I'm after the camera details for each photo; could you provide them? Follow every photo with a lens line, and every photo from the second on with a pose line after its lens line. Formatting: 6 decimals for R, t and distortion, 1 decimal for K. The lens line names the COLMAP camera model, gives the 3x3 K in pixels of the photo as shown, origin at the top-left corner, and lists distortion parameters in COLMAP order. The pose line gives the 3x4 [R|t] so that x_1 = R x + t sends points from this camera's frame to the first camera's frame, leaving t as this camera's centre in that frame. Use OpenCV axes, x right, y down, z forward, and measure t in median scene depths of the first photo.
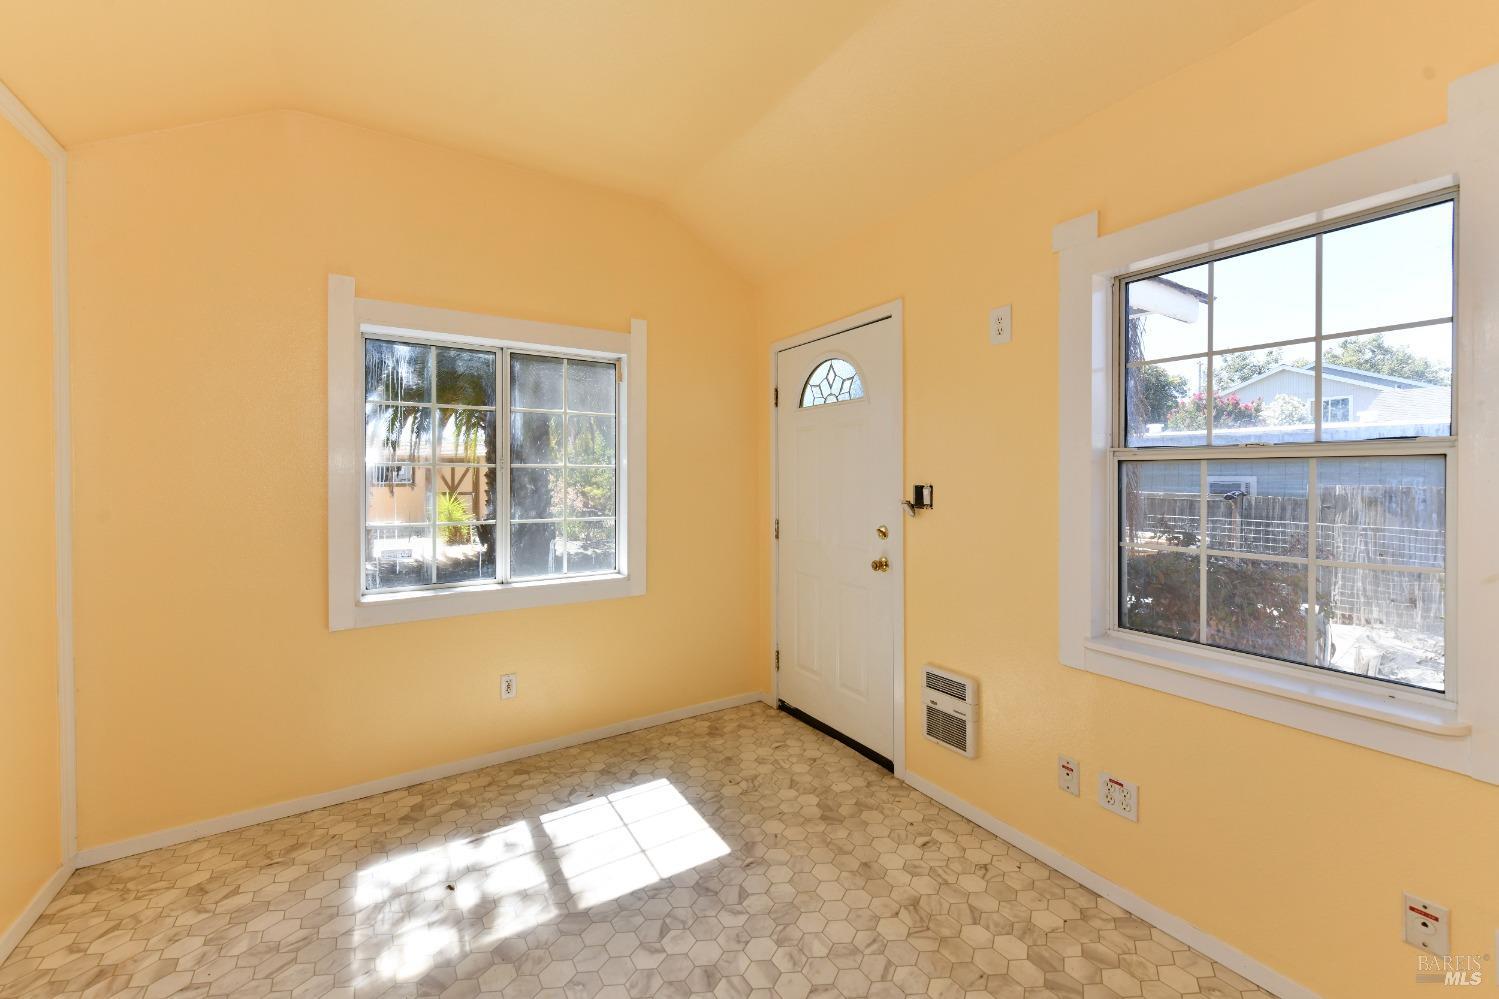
lens RADIAL K [[599.5, 0, 749.5], [0, 599.5, 499.5], [0, 0, 1]] dist [0.012038, -0.005327]
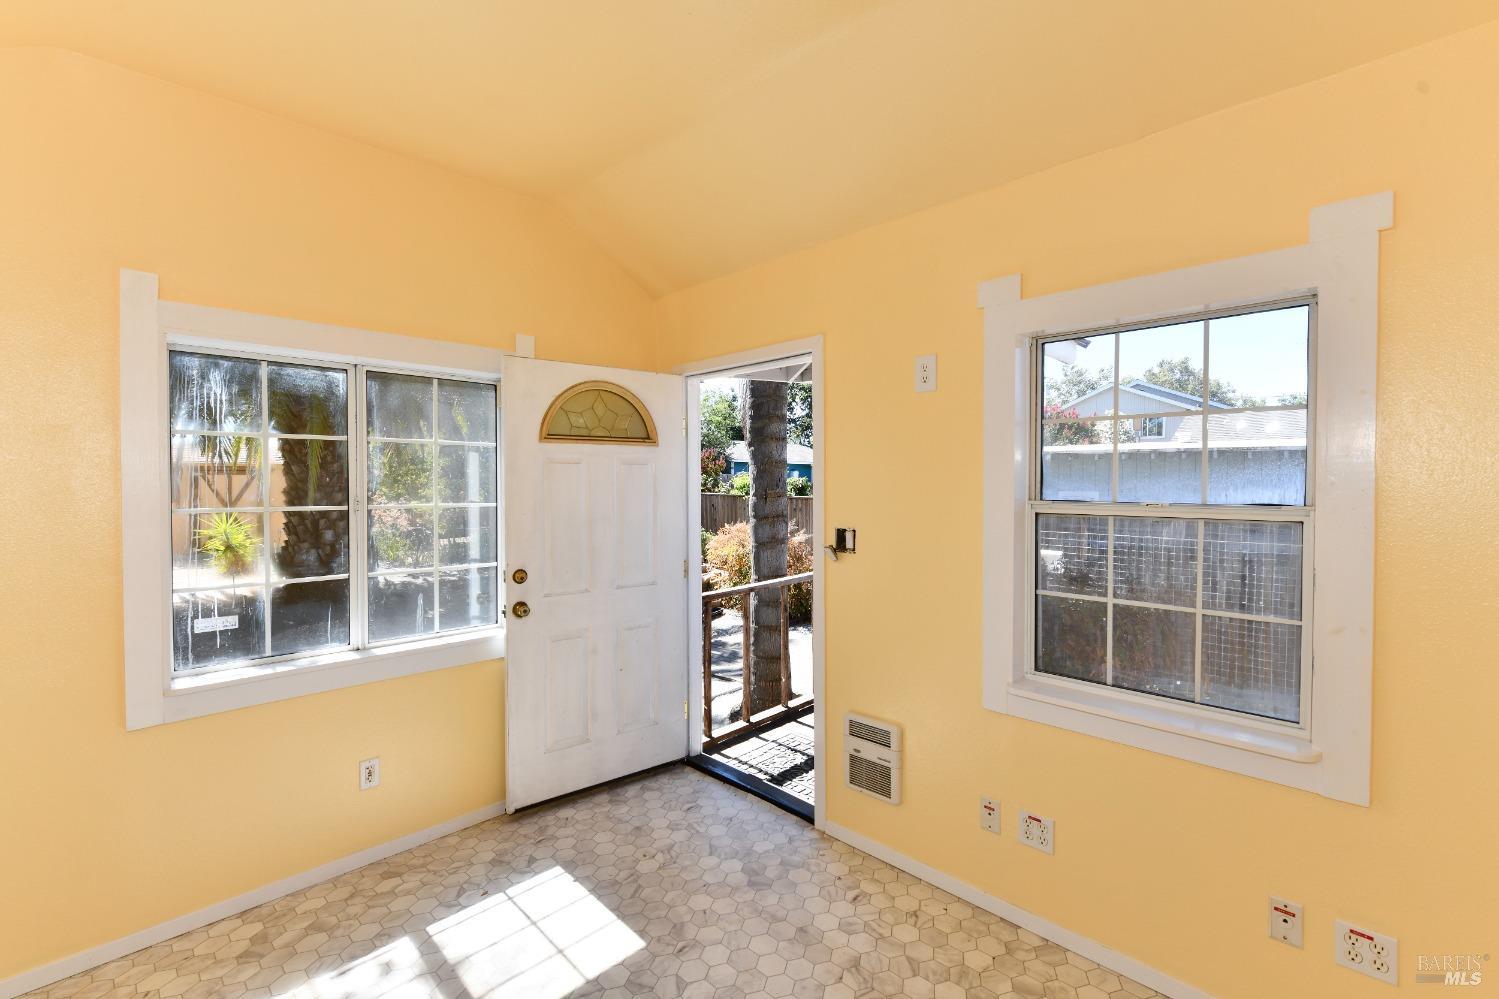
lens RADIAL K [[659.7, 0, 745.3], [0, 659.7, 510.1], [0, 0, 1]] dist [0.002043, -0.001478]
pose [[0.973691, -0.008666, 0.227706, -0.116388], [0.005706, 0.999890, 0.013656, -0.072842], [-0.227800, -0.011997, 0.973634, -0.001915]]
